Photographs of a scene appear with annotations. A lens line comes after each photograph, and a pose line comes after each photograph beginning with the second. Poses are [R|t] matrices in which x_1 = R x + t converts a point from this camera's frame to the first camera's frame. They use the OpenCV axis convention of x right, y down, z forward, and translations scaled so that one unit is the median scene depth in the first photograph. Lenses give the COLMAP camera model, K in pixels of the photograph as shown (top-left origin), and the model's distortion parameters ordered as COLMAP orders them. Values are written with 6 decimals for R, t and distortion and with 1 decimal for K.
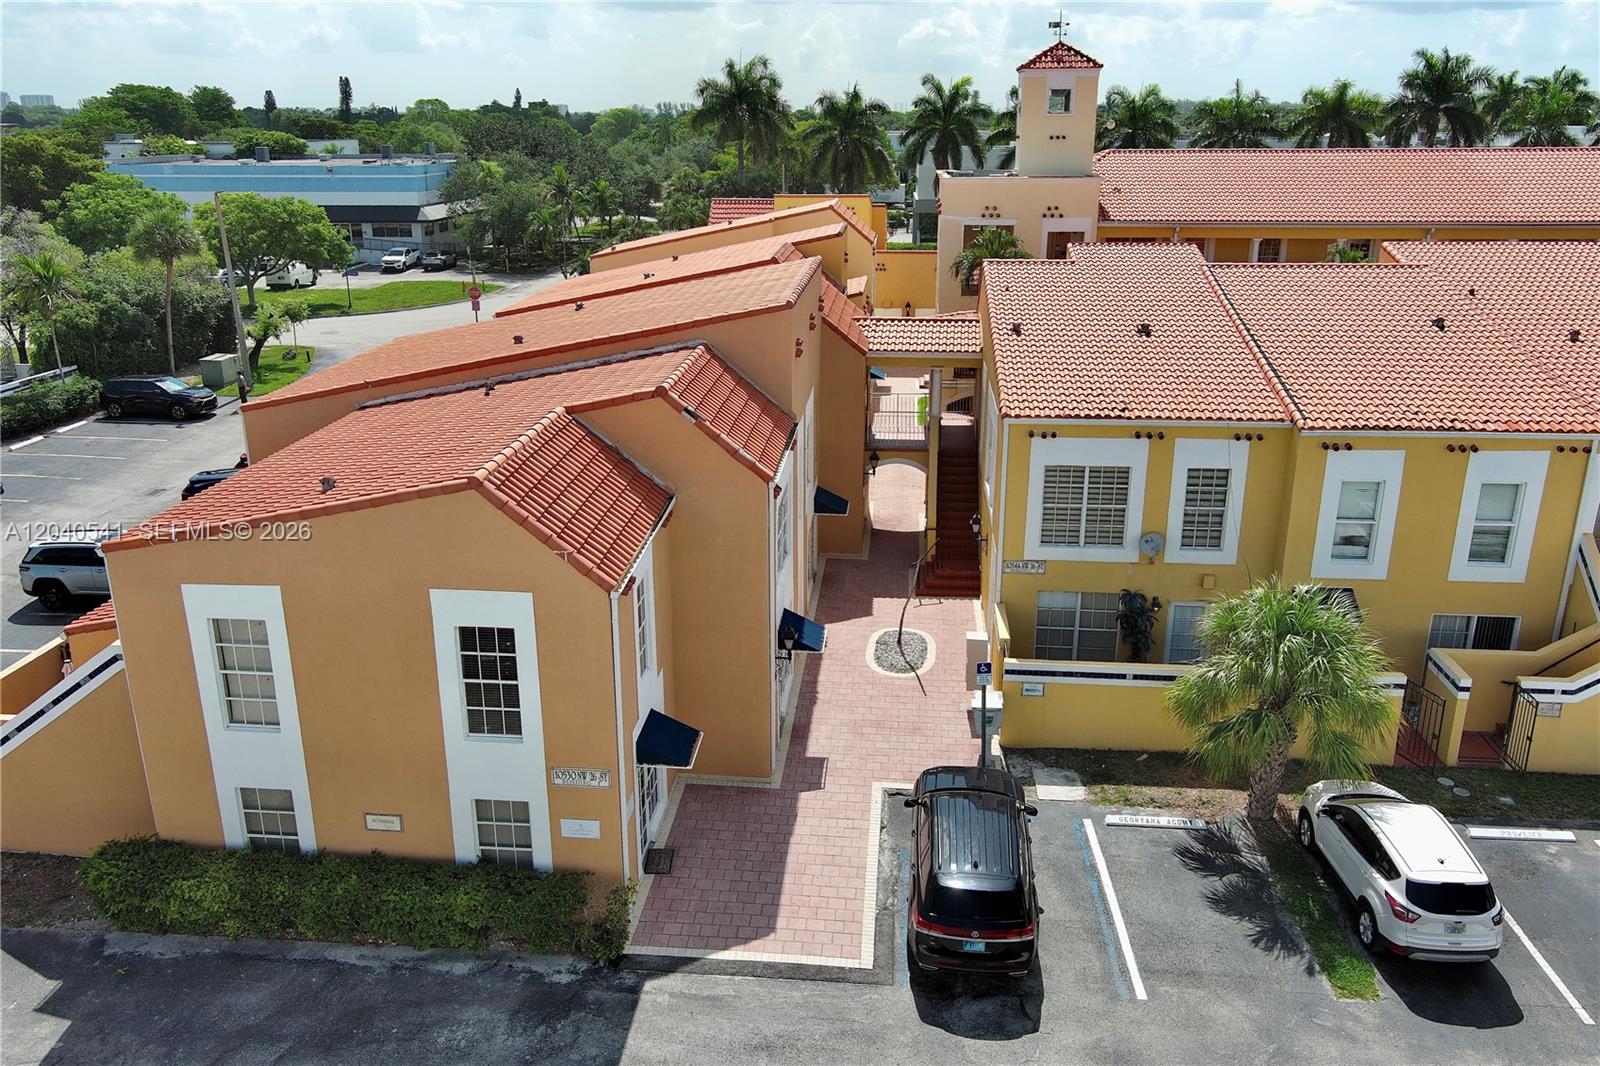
lens RADIAL K [[1235.9, 0, 794.3], [0, 1235.9, 527.2], [0, 0, 1]] dist [0.030669, -0.037663]
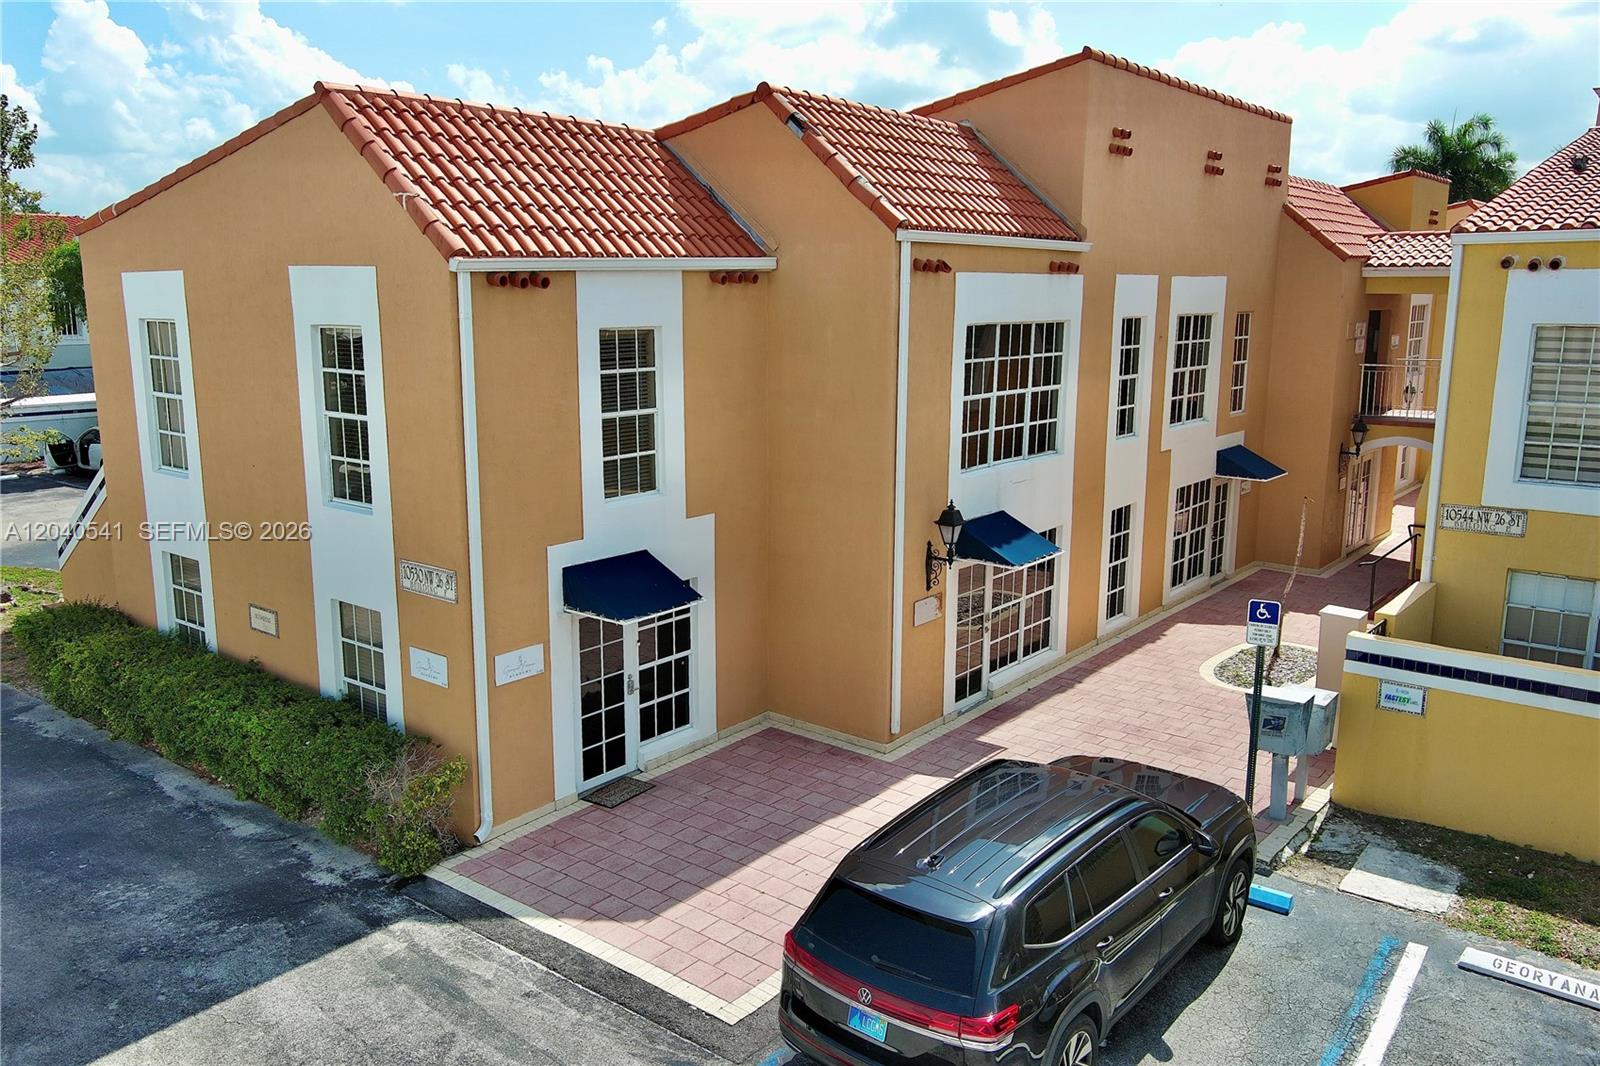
lens RADIAL K [[1235.9, 0, 794.3], [0, 1235.9, 527.2], [0, 0, 1]] dist [0.030669, -0.037663]
pose [[0.838048, 0.108561, -0.534687, 0.317657], [-0.176788, 0.981163, -0.077879, 0.186032], [0.516161, 0.159793, 0.841454, 0.537383]]
